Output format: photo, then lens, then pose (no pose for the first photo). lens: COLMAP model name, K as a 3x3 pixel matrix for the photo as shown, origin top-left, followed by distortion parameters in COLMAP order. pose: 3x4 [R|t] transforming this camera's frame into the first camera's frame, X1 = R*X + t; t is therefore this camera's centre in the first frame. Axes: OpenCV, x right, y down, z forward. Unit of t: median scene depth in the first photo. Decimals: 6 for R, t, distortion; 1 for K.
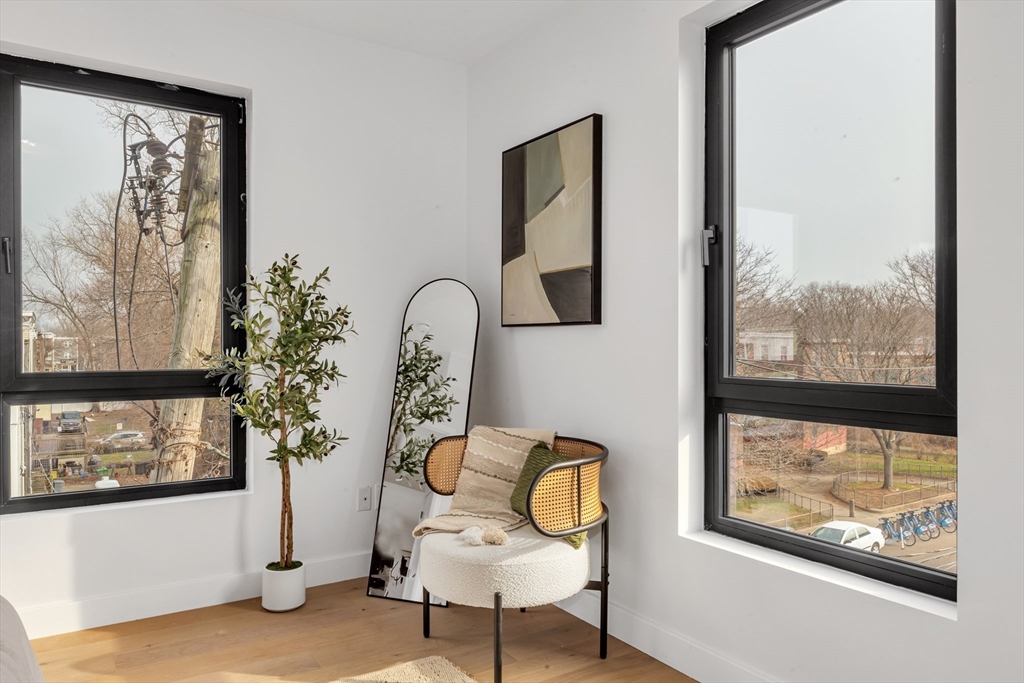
lens RADIAL K [[705.5, 0, 512.3], [0, 705.5, 346.1], [0, 0, 1]] dist [-0.001677, -0.001377]
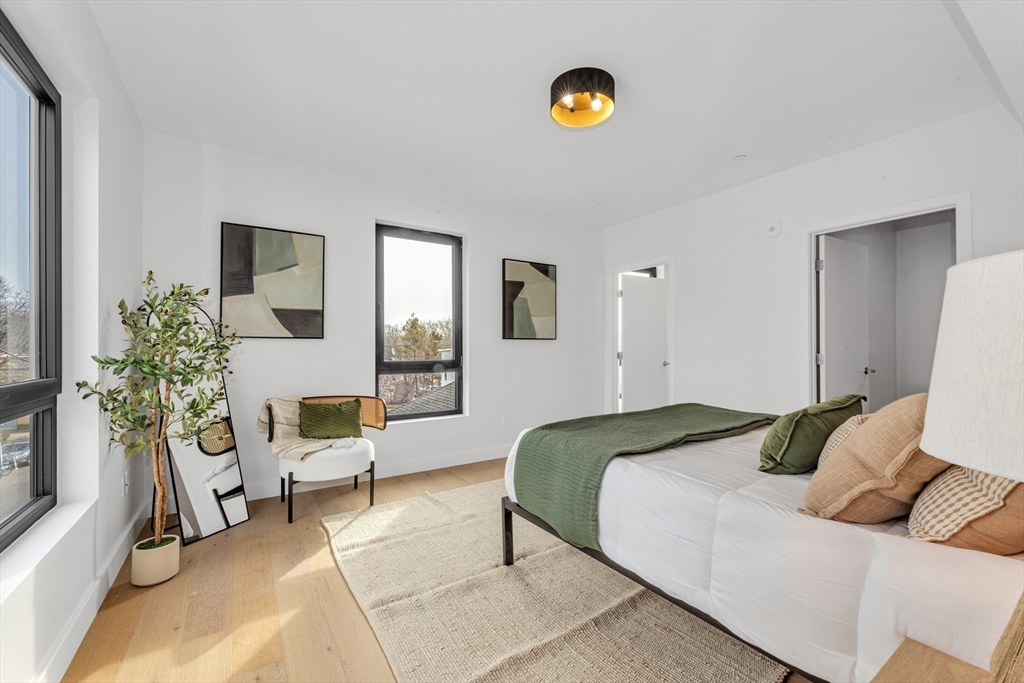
lens RADIAL K [[419.6, 0, 517.7], [0, 419.6, 346.1], [0, 0, 1]] dist [0.000505, -0.000238]
pose [[-0.009990, -0.000183, 0.999950, -1.039554], [0.005430, 0.999985, 0.000237, -0.007168], [-0.999935, 0.005432, -0.009989, 0.427654]]
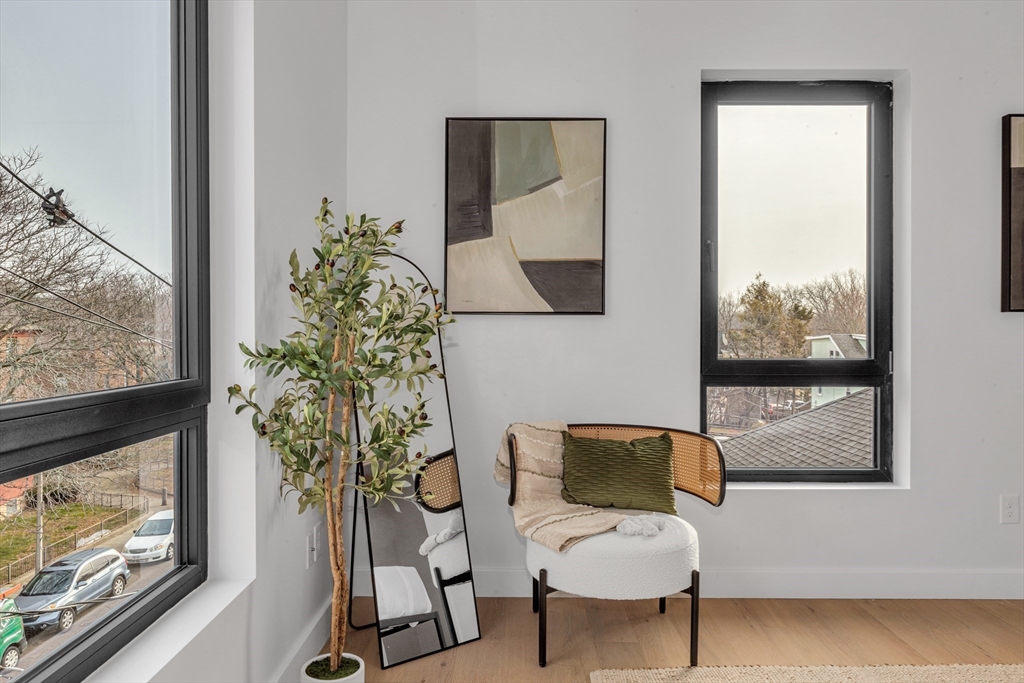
lens RADIAL K [[696.8, 0, 515.2], [0, 696.8, 336.0], [0, 0, 1]] dist [-0.005034, -0.005765]
pose [[0.539738, -0.006925, 0.841804, -0.800896], [0.004314, 0.999976, 0.005460, -0.004749], [-0.841822, 0.000685, 0.539755, 0.513994]]
